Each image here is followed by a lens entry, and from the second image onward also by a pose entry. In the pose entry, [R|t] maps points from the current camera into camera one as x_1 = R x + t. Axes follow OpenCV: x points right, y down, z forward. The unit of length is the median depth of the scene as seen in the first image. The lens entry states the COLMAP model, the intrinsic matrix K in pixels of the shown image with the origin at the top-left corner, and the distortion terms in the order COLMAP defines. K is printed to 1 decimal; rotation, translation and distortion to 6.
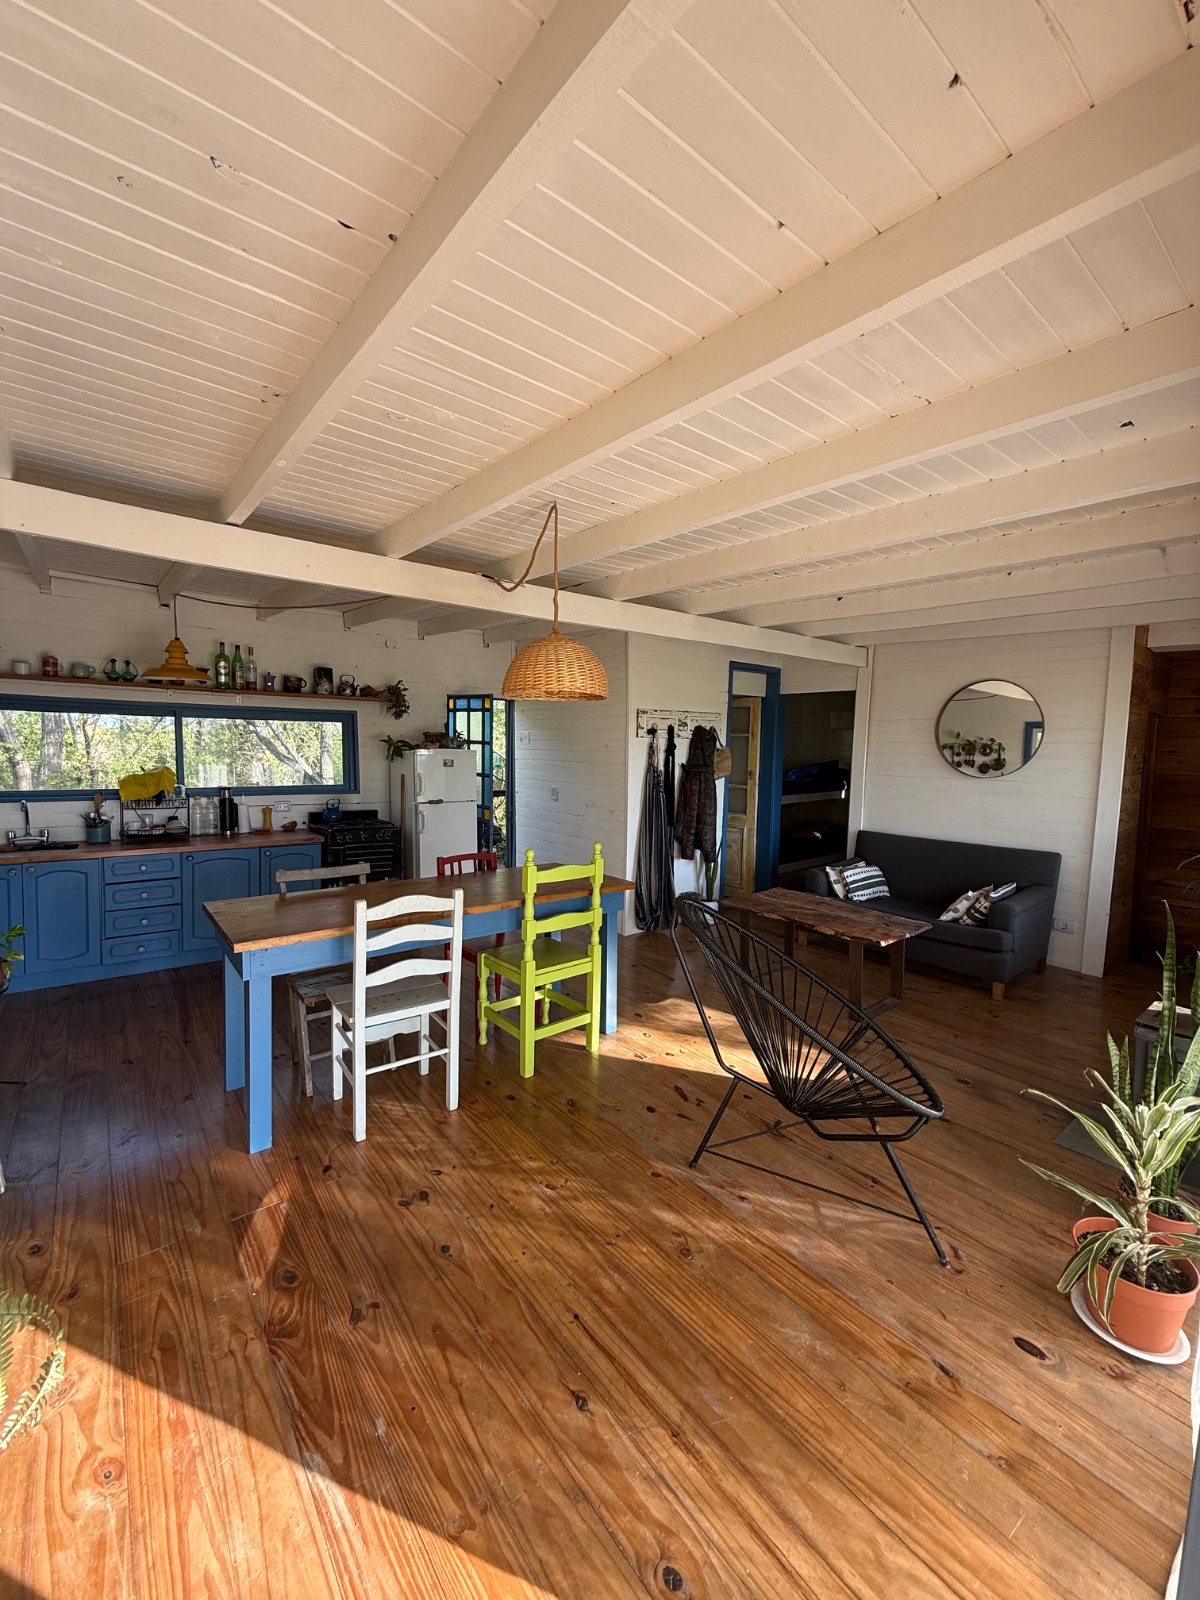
lens RADIAL K [[633.6, 0, 597.9], [0, 633.6, 794.7], [0, 0, 1]] dist [-0.000743, 0.000073]
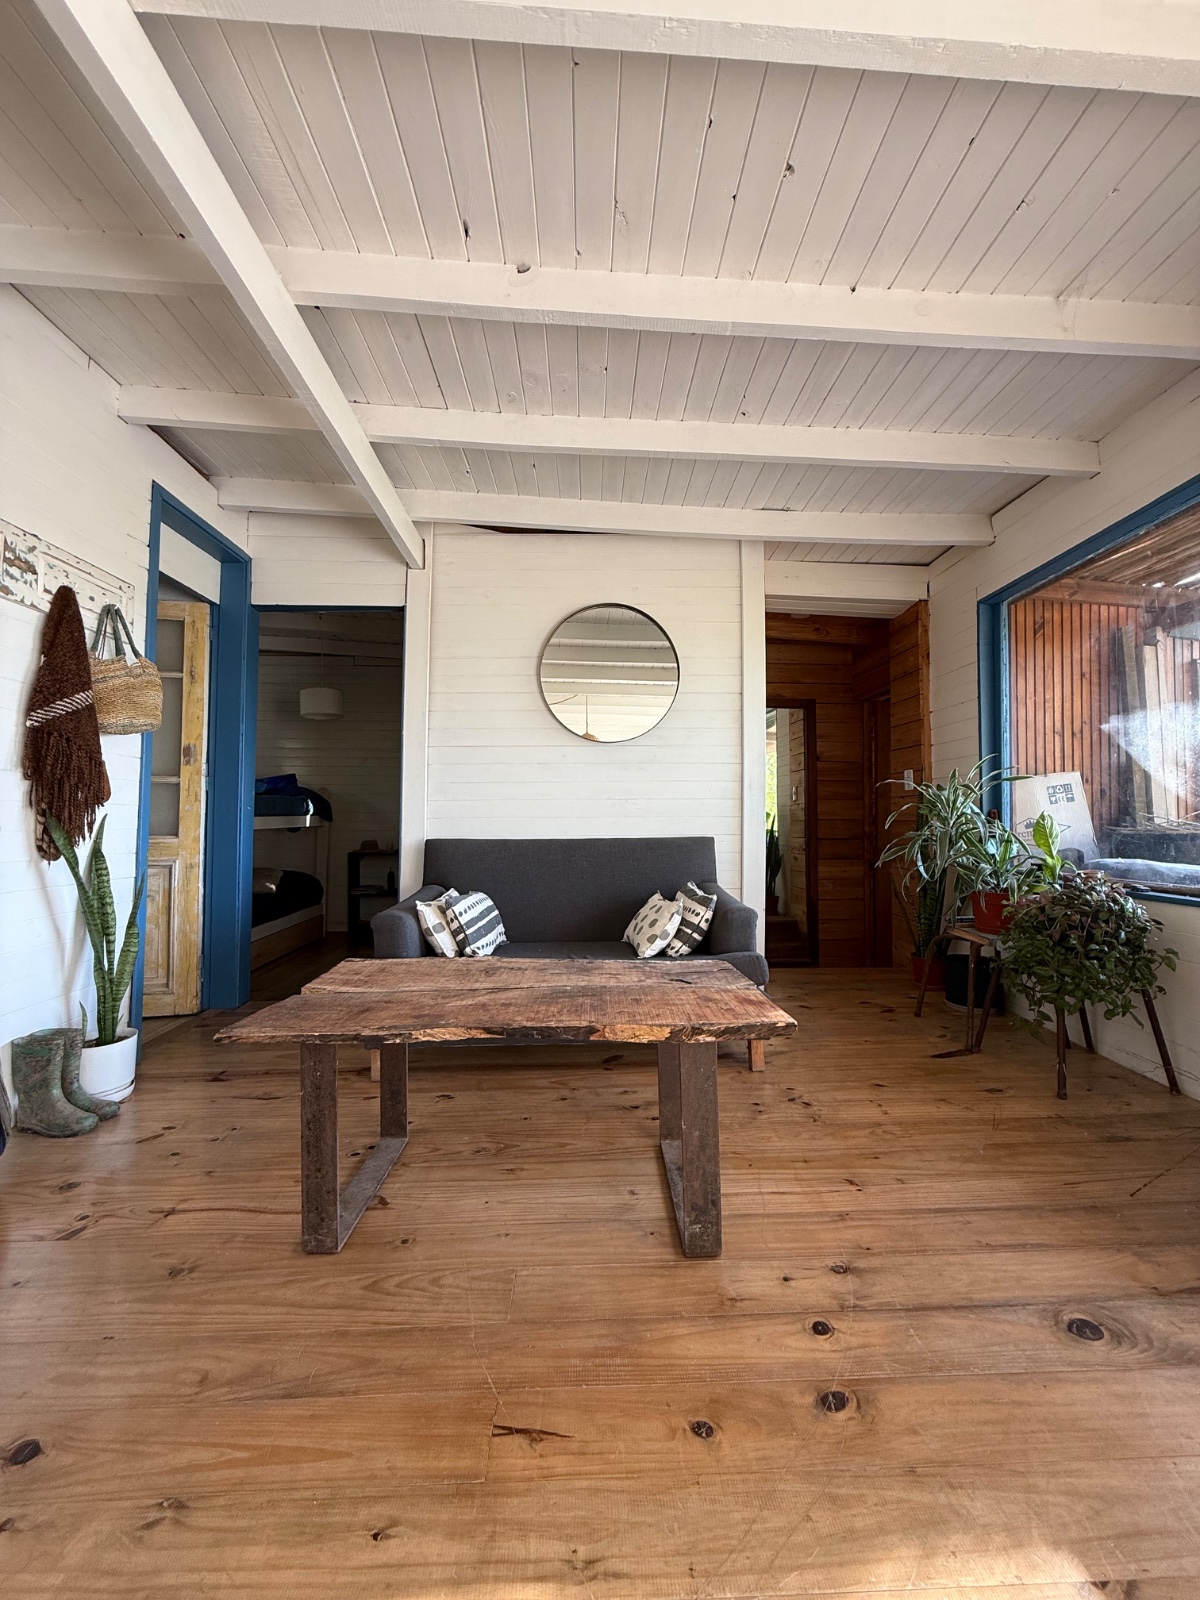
lens RADIAL K [[630.1, 0, 607.1], [0, 630.1, 795.3], [0, 0, 1]] dist [0.001531, 0.000304]
pose [[0.591151, 0.017494, 0.806371, 0.049815], [0.074022, 0.994369, -0.075839, 0.079840], [-0.803157, 0.104522, 0.586527, 0.581979]]
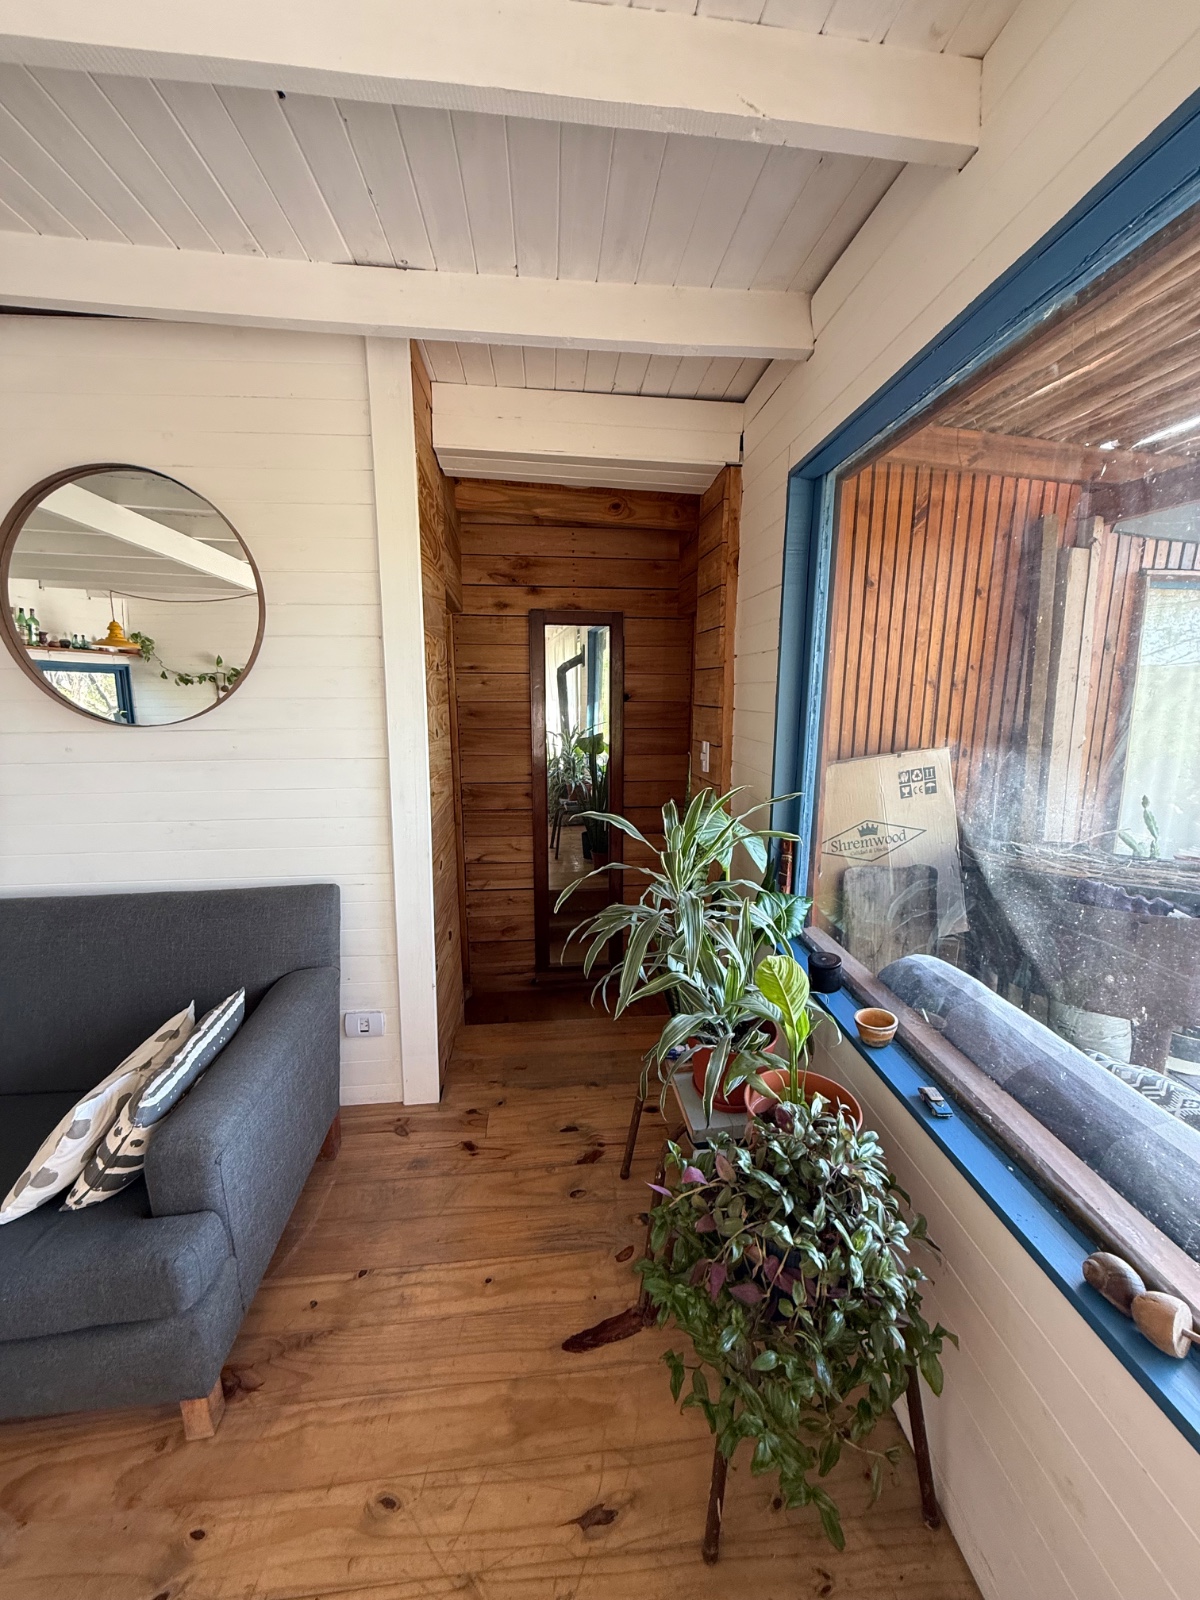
lens RADIAL K [[630.1, 0, 607.1], [0, 630.1, 795.3], [0, 0, 1]] dist [0.001531, 0.000304]
pose [[0.542490, -0.154520, 0.825729, 0.416526], [0.076897, 0.987945, 0.134355, -0.014134], [-0.836535, -0.009390, 0.547832, 0.520789]]
